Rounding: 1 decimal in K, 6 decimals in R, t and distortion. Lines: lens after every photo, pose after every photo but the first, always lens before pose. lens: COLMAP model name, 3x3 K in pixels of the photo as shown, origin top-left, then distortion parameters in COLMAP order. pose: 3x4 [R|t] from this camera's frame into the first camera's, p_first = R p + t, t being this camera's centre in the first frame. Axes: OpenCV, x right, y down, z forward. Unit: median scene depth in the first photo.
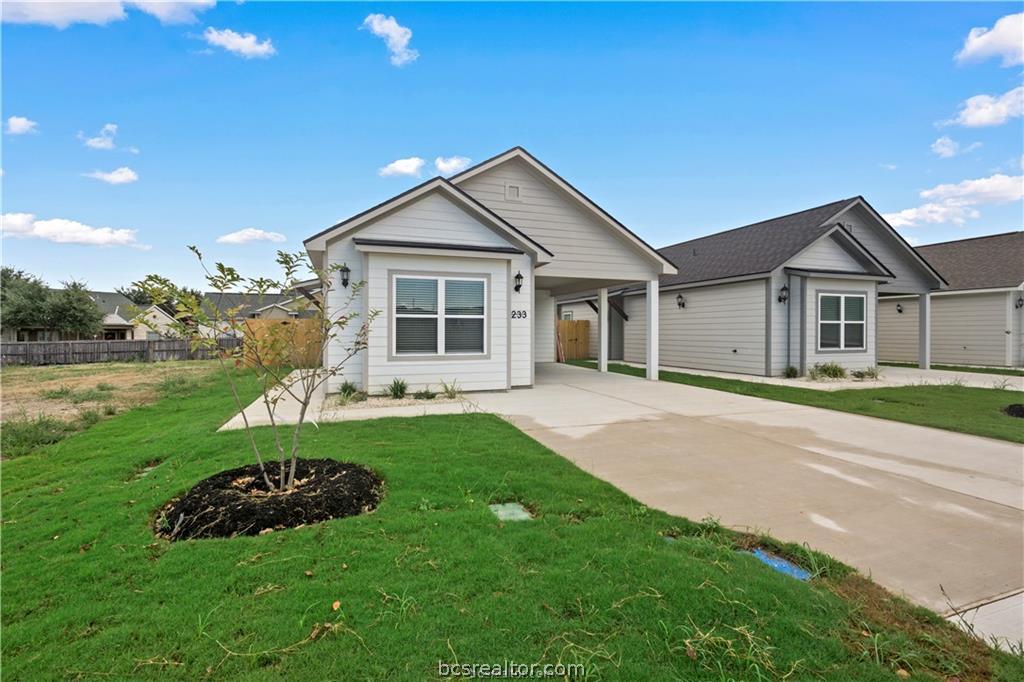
lens RADIAL K [[482.2, 0, 513.3], [0, 482.2, 336.7], [0, 0, 1]] dist [-0.005458, -0.000554]
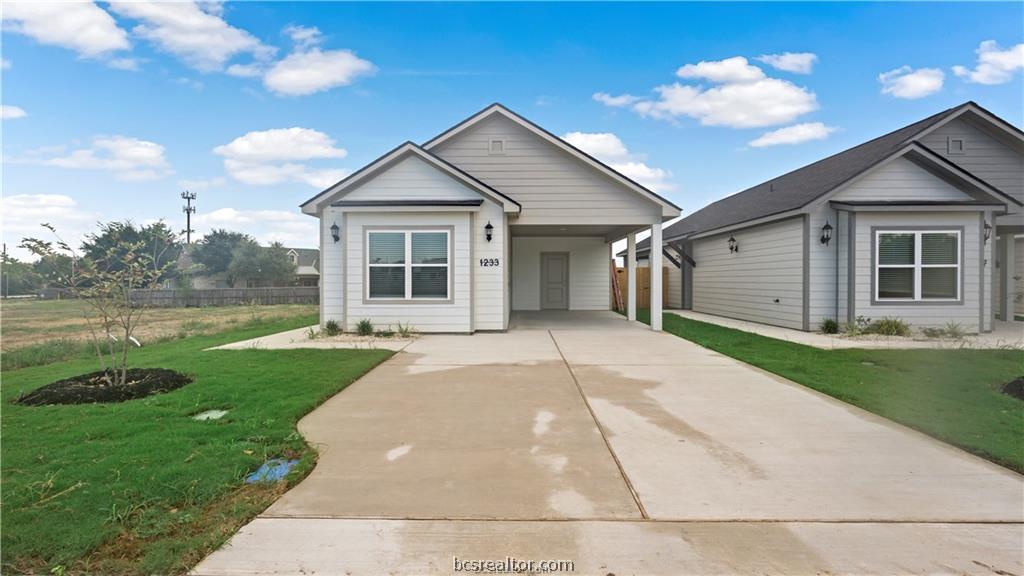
lens RADIAL K [[483.0, 0, 512.0], [0, 483.0, 288.0], [0, 0, 1]] dist [-0.005423, -0.000231]
pose [[0.934431, 0.004569, -0.356114, 0.419153], [-0.002315, 0.999975, 0.006755, 0.002625], [0.356136, -0.005488, 0.934418, 0.025077]]
